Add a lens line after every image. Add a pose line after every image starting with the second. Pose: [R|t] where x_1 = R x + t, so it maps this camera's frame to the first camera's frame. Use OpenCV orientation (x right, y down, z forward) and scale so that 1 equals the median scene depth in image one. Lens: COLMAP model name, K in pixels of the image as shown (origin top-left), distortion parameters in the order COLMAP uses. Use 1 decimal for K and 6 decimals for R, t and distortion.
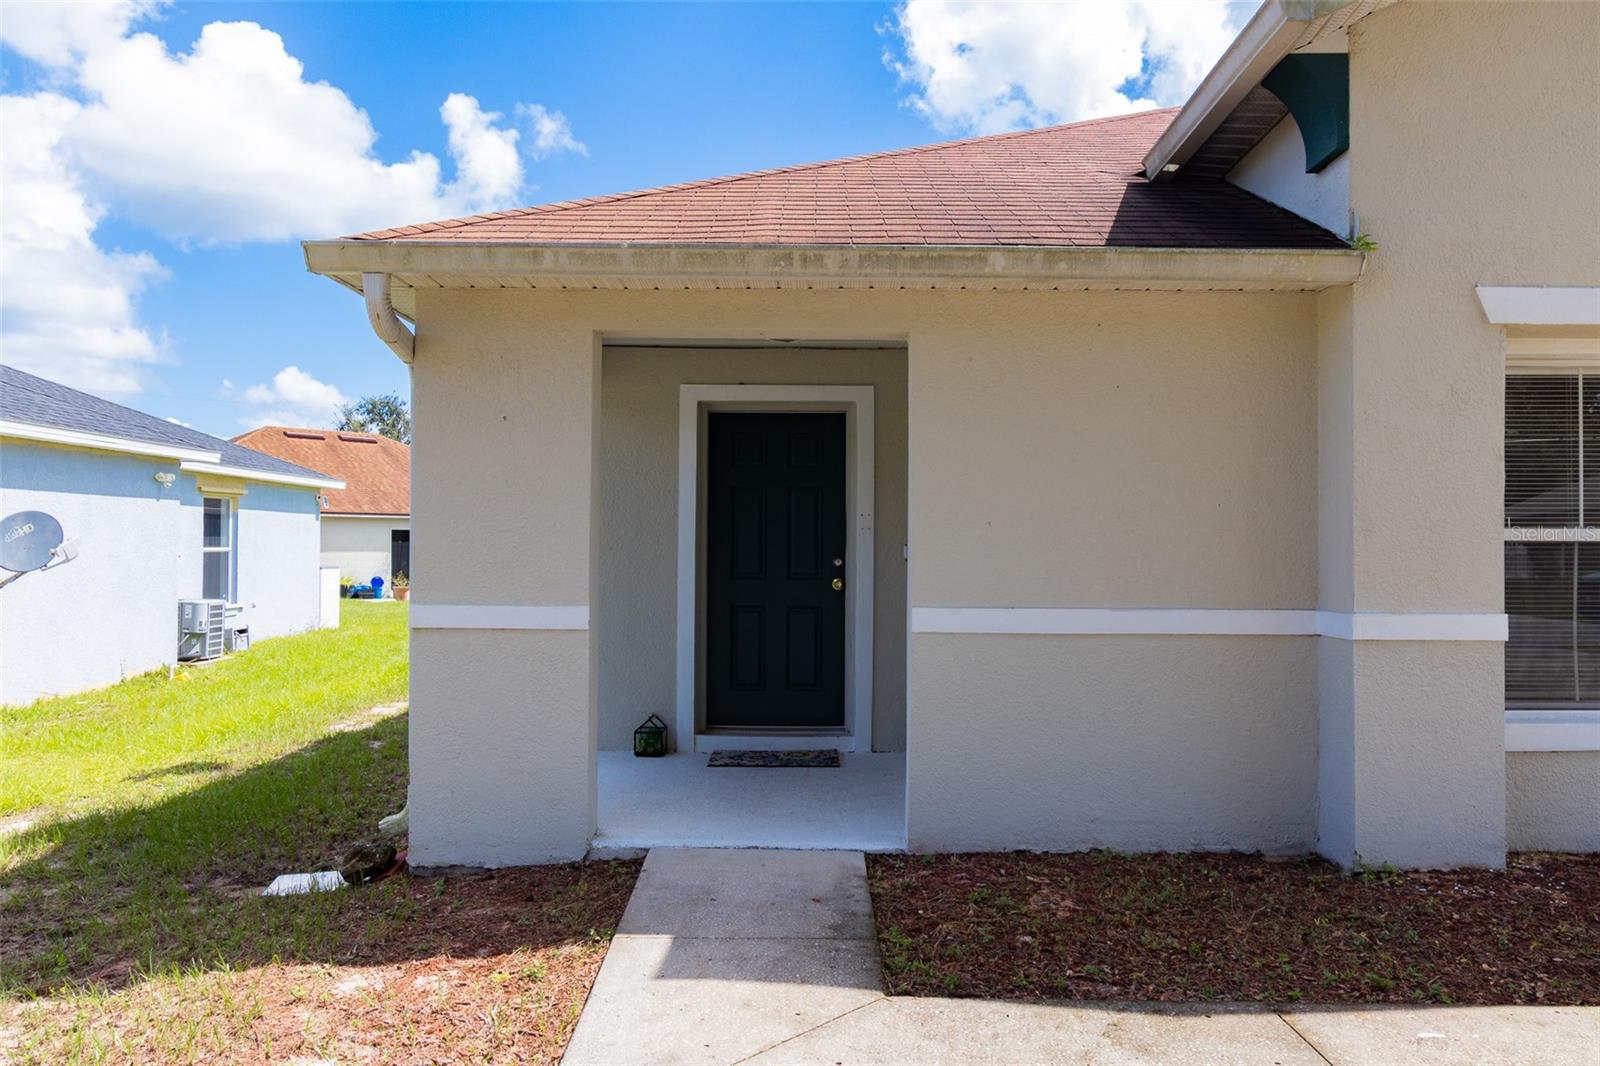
lens RADIAL K [[1146.1, 0, 800.3], [0, 1146.1, 531.6], [0, 0, 1]] dist [-0.008402, -0.001459]
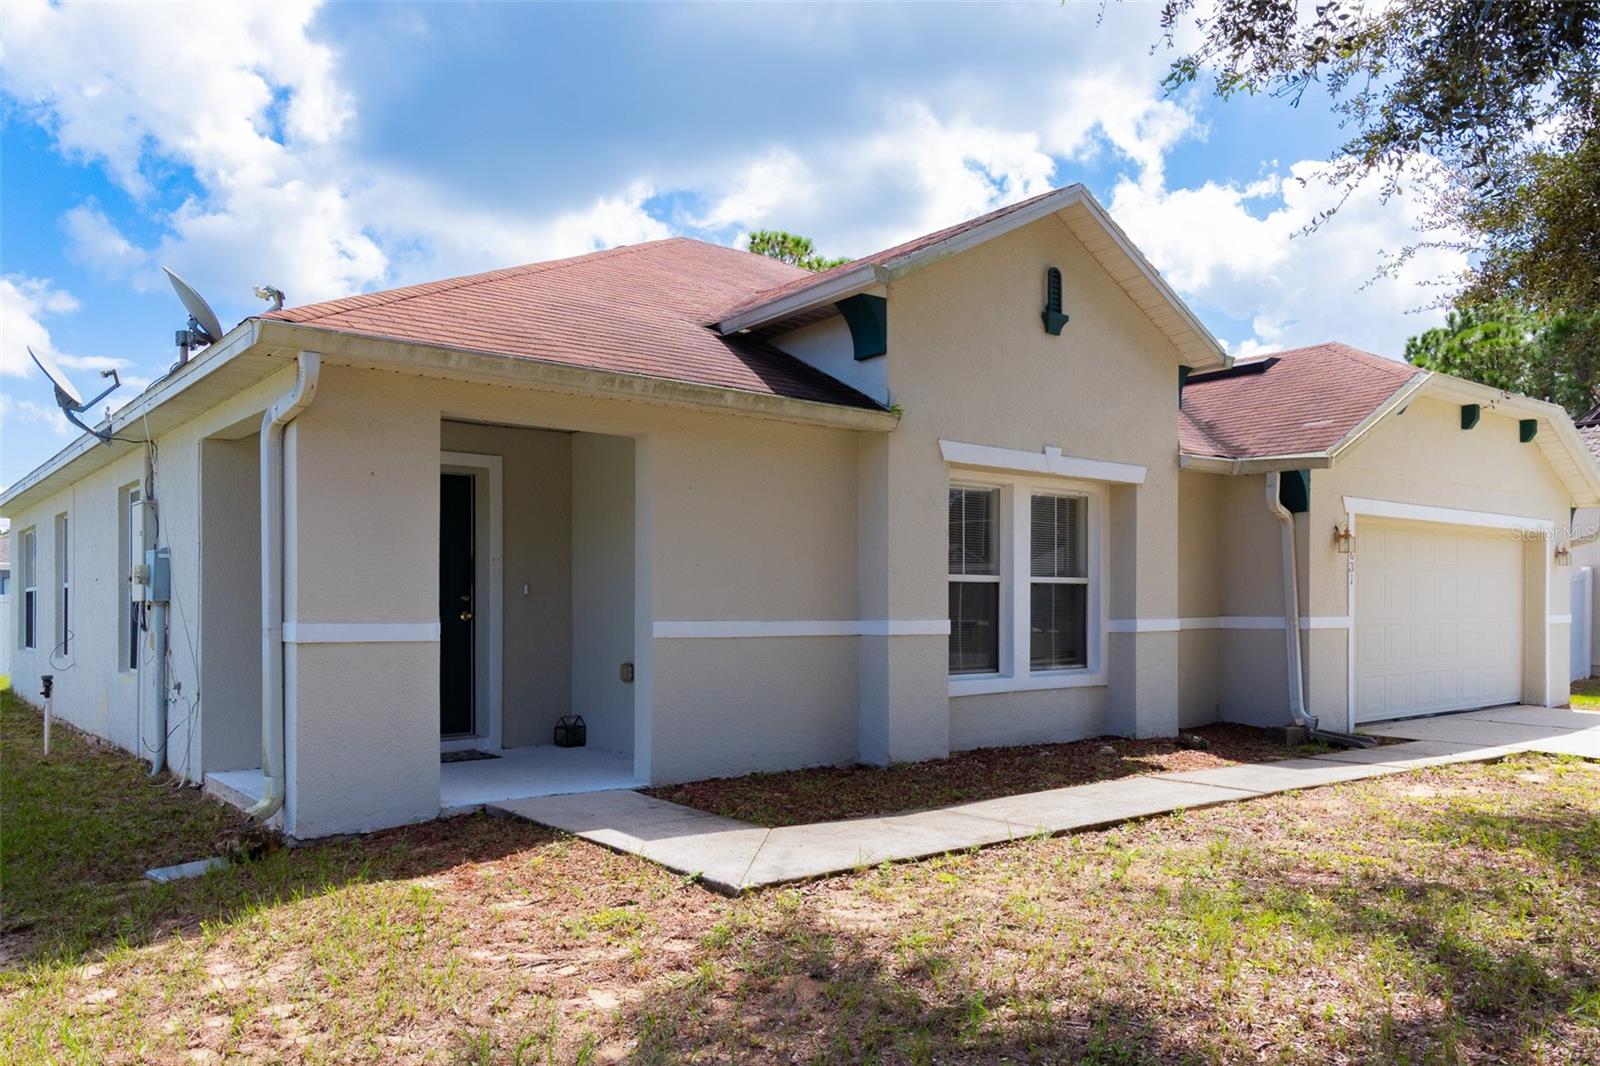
lens RADIAL K [[1146.1, 0, 834.6], [0, 1146.1, 596.5], [0, 0, 1]] dist [-0.008402, -0.001459]
pose [[0.770455, 0.001249, 0.637493, -0.694172], [-0.005272, 0.999976, 0.004412, 0.028122], [-0.637473, -0.006760, 0.770443, -0.298473]]
